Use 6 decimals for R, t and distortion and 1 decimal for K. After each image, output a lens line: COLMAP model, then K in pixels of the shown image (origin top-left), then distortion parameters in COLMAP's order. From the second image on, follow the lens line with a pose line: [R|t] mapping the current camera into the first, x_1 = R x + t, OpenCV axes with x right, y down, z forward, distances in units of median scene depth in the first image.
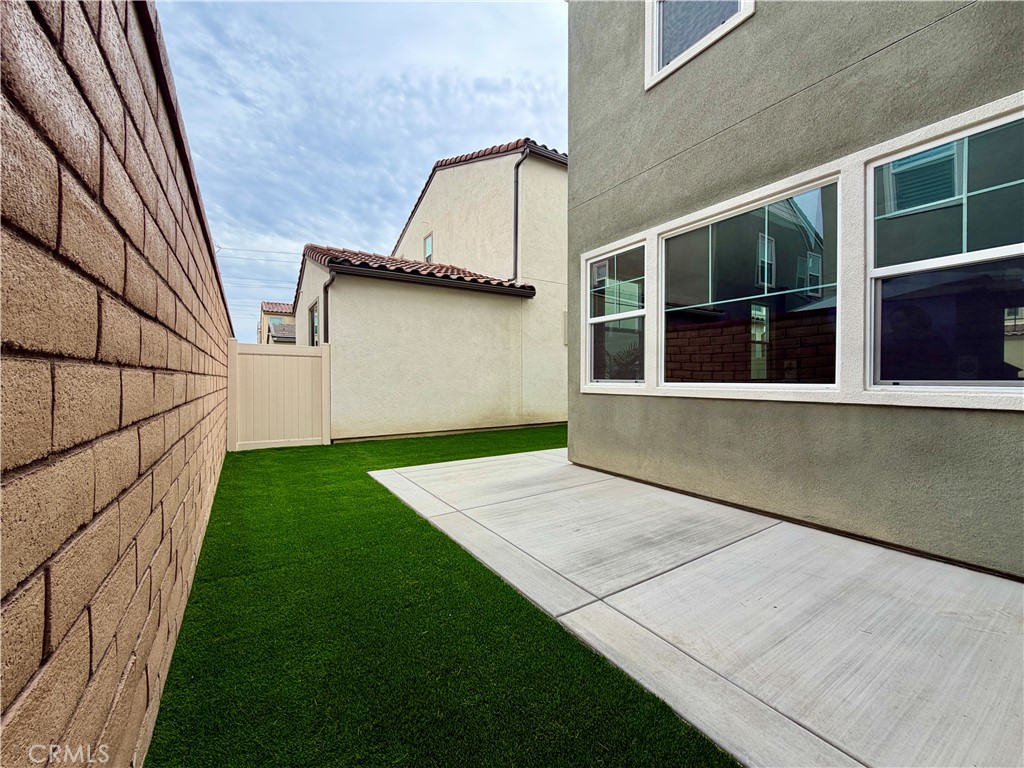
lens RADIAL K [[410.8, 0, 512.0], [0, 410.8, 384.0], [0, 0, 1]] dist [0.002192, 0.000217]
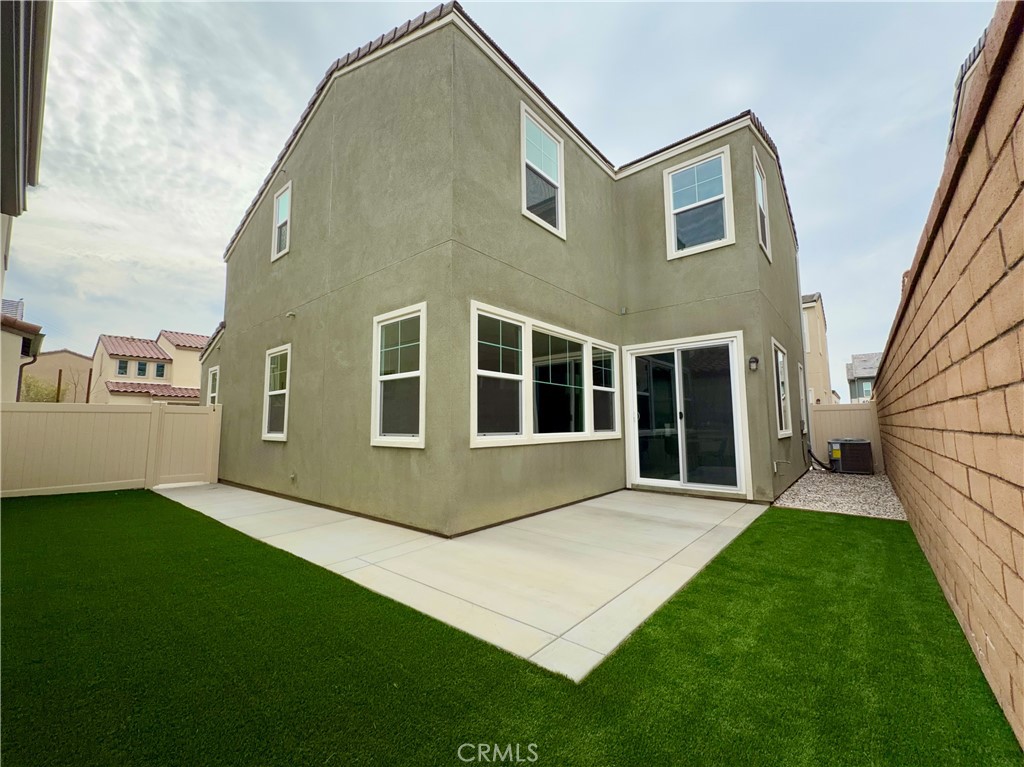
lens RADIAL K [[410.8, 0, 512.0], [0, 410.8, 383.5], [0, 0, 1]] dist [0.002192, 0.000217]
pose [[-0.292813, 0.093072, 0.951629, -0.864372], [0.012376, 0.995537, -0.093558, -0.040204], [-0.956090, -0.015617, -0.292658, 1.385744]]
